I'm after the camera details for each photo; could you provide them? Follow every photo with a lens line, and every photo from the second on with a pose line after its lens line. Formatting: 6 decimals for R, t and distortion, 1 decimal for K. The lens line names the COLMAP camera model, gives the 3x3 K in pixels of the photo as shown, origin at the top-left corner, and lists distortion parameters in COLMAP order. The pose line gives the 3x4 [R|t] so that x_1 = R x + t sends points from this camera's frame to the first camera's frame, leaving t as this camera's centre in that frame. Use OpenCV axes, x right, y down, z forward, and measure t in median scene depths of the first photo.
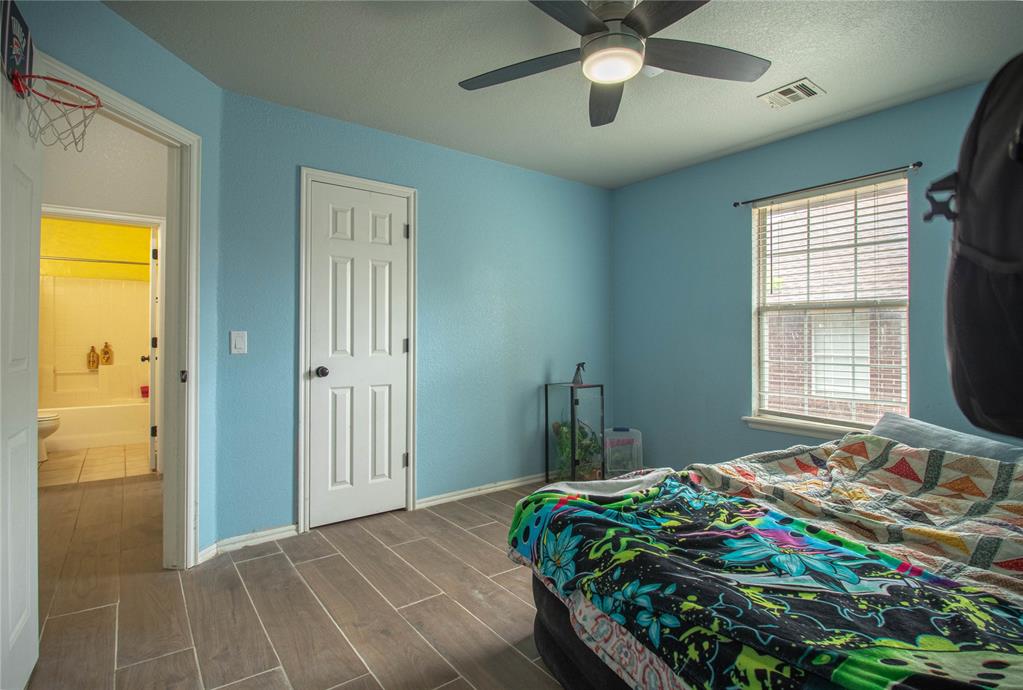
lens RADIAL K [[502.3, 0, 508.6], [0, 502.3, 346.1], [0, 0, 1]] dist [-0.012230, -0.000321]
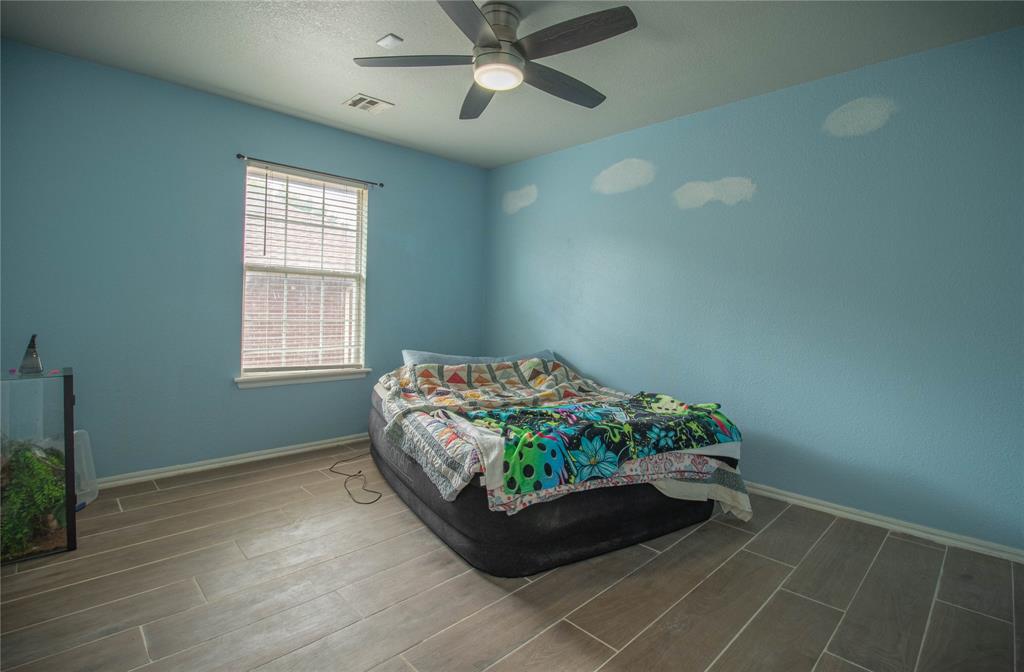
lens RADIAL K [[480.3, 0, 510.0], [0, 480.3, 325.7], [0, 0, 1]] dist [-0.016361, -0.000301]
pose [[-0.107232, -0.043173, 0.993296, -0.604304], [-0.009724, 0.999055, 0.042374, -0.005879], [-0.994186, -0.005115, -0.107551, 0.690503]]
